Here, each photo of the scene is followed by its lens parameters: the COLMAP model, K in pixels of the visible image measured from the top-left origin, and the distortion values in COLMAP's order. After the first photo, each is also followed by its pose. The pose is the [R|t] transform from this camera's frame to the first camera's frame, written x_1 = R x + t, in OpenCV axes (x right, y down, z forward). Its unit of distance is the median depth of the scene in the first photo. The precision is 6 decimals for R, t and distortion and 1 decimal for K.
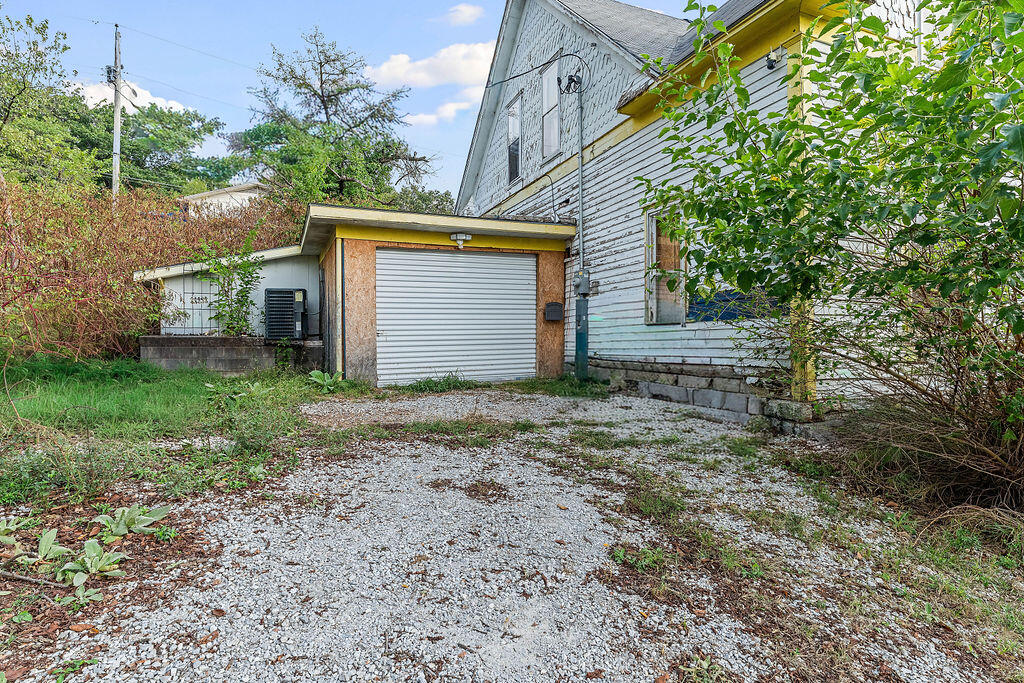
lens RADIAL K [[537.1, 0, 512.0], [0, 537.1, 341.5], [0, 0, 1]] dist [-0.000432, 0.000295]
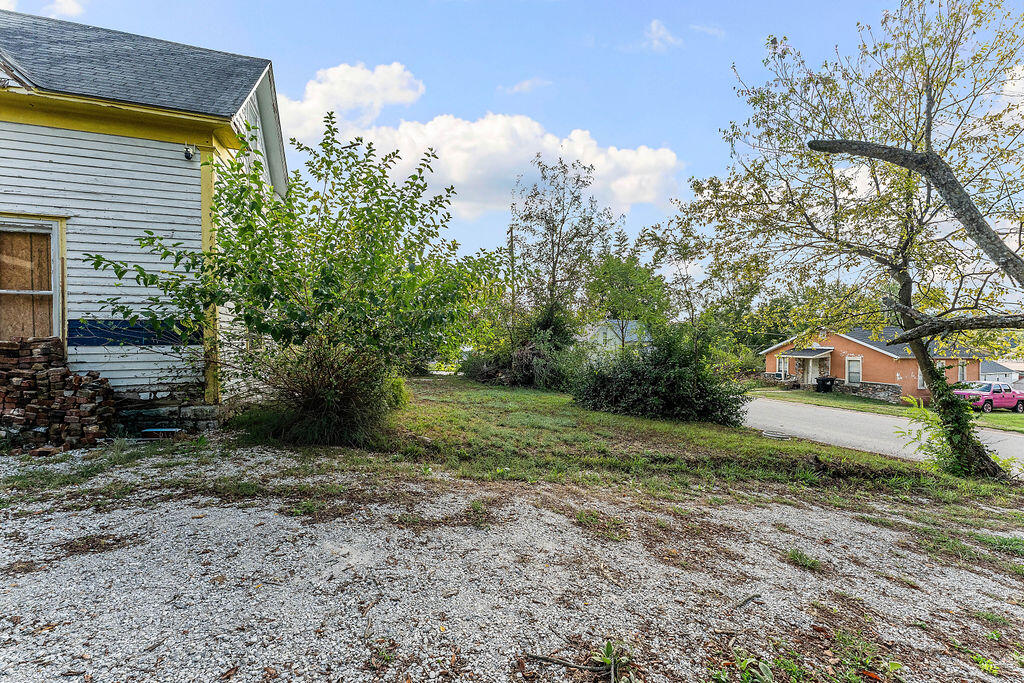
lens RADIAL K [[407.3, 0, 512.0], [0, 407.3, 341.5], [0, 0, 1]] dist [-0.002924, -0.000069]
pose [[0.046054, -0.002449, 0.998936, -0.743129], [0.000654, 0.999997, 0.002422, -0.085773], [-0.998939, 0.000542, 0.046055, 0.228317]]
